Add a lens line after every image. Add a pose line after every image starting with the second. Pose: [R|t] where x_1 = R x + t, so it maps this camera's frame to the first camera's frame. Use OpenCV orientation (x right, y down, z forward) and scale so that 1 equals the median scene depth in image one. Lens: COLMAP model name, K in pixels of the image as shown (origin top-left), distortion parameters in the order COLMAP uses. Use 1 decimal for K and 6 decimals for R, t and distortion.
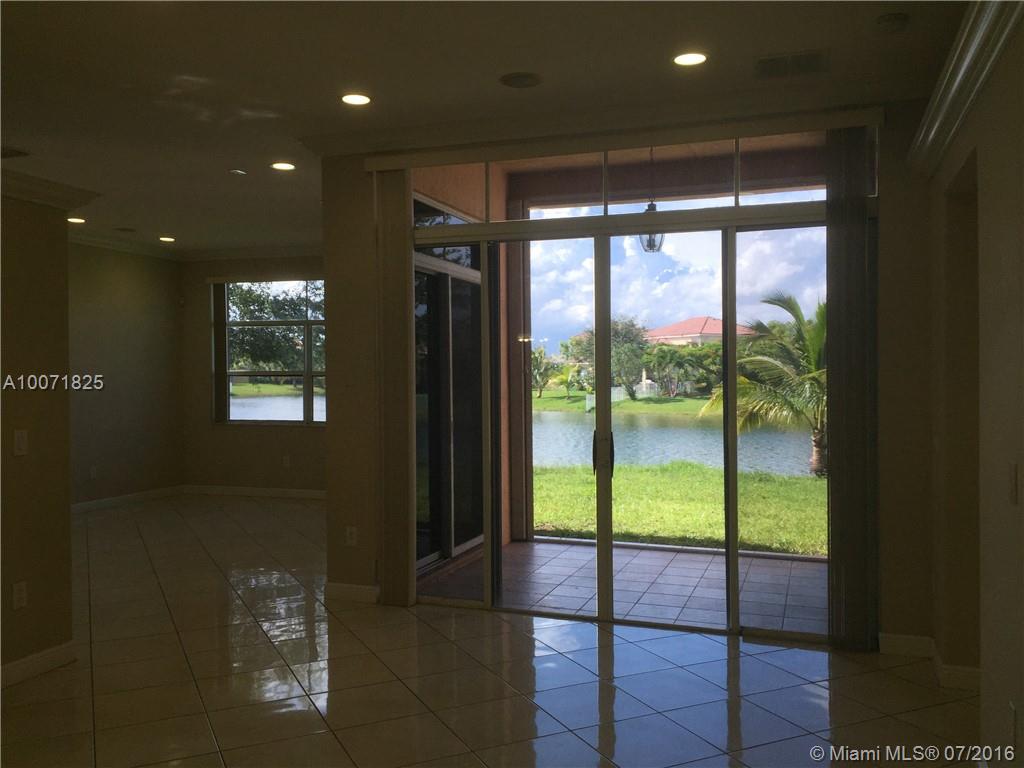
lens RADIAL K [[880.3, 0, 512.0], [0, 880.3, 384.0], [0, 0, 1]] dist [0.055578, 0.000008]
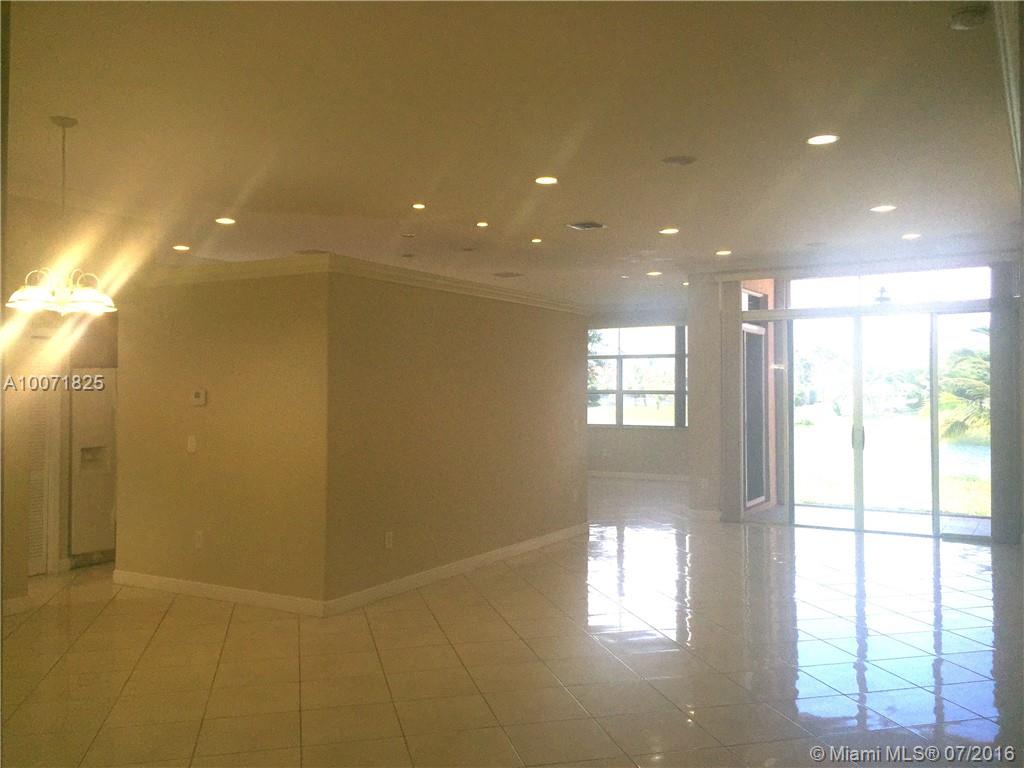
lens RADIAL K [[880.3, 0, 512.0], [0, 880.3, 384.0], [0, 0, 1]] dist [0.055578, 0.000008]
pose [[0.977819, 0.001724, -0.209446, -0.191052], [-0.005079, 0.999867, -0.015479, -0.001236], [0.209392, 0.016200, 0.977698, -0.854141]]
